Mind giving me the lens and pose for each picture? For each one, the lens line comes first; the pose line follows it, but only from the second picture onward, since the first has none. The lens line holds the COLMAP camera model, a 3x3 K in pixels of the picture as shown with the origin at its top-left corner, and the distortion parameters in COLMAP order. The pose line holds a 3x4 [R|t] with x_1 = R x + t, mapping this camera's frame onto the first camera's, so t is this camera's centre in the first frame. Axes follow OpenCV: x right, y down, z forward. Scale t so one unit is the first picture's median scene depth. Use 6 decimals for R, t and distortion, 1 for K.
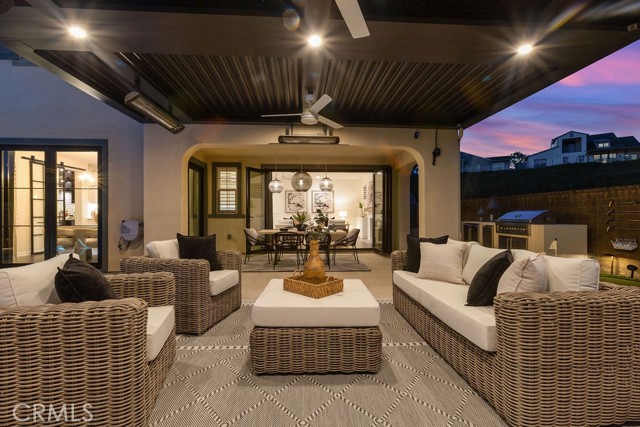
lens RADIAL K [[293.5, 0, 316.9], [0, 293.5, 214.2], [0, 0, 1]] dist [0.013158, 0.000317]
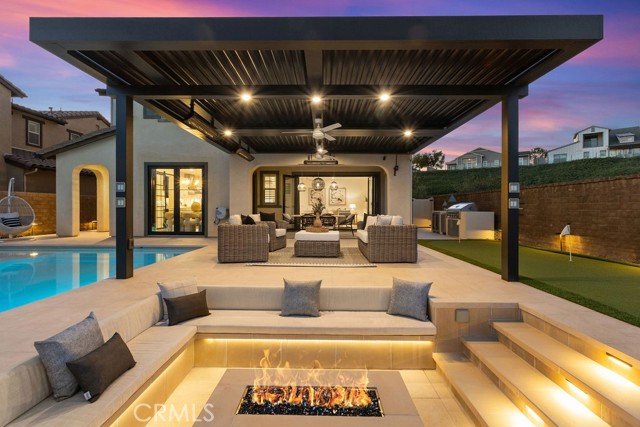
lens RADIAL K [[292.1, 0, 320.0], [0, 292.1, 213.5], [0, 0, 1]] dist [0.000865, 0.000175]
pose [[0.997433, 0.004947, -0.071438, 0.060834], [-0.003659, 0.999828, 0.018160, 0.015096], [0.071516, -0.017852, 0.997280, -0.487522]]
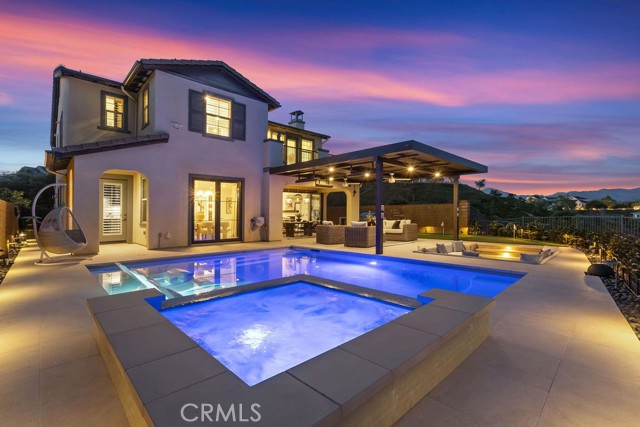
lens RADIAL K [[293.5, 0, 316.9], [0, 293.5, 214.2], [0, 0, 1]] dist [0.013158, 0.000317]
pose [[0.764036, -0.003515, 0.645164, -1.164935], [0.003445, 0.999993, 0.001369, -0.000702], [-0.645165, 0.001176, 0.764043, -0.640952]]
